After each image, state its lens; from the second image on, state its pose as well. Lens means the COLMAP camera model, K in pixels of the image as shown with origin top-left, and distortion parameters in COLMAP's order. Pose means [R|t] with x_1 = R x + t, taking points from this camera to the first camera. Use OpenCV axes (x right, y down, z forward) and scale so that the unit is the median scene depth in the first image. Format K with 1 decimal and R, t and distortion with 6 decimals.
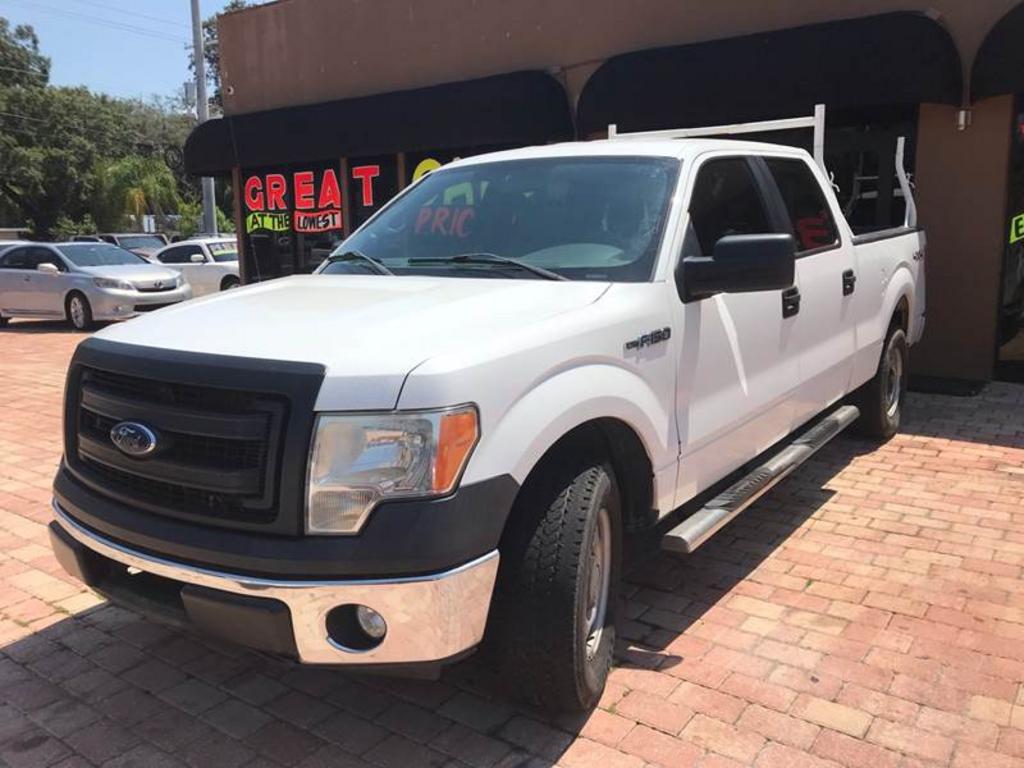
lens RADIAL K [[844.3, 0, 512.0], [0, 844.3, 384.0], [0, 0, 1]] dist [-0.000687, -0.008137]
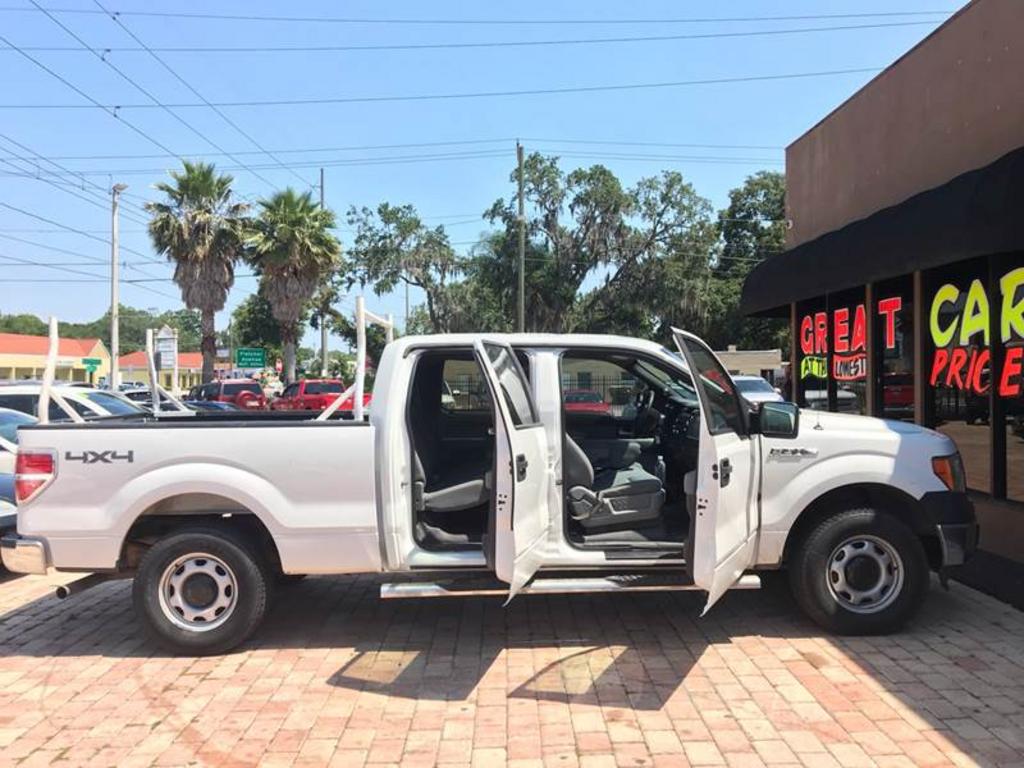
lens RADIAL K [[846.1, 0, 512.0], [0, 846.1, 384.0], [0, 0, 1]] dist [0.009032, 0.009298]
pose [[0.604525, 0.013551, -0.796471, 0.069748], [-0.132201, 0.987697, -0.083536, -0.020403], [0.785540, 0.155794, 0.598879, 0.080018]]
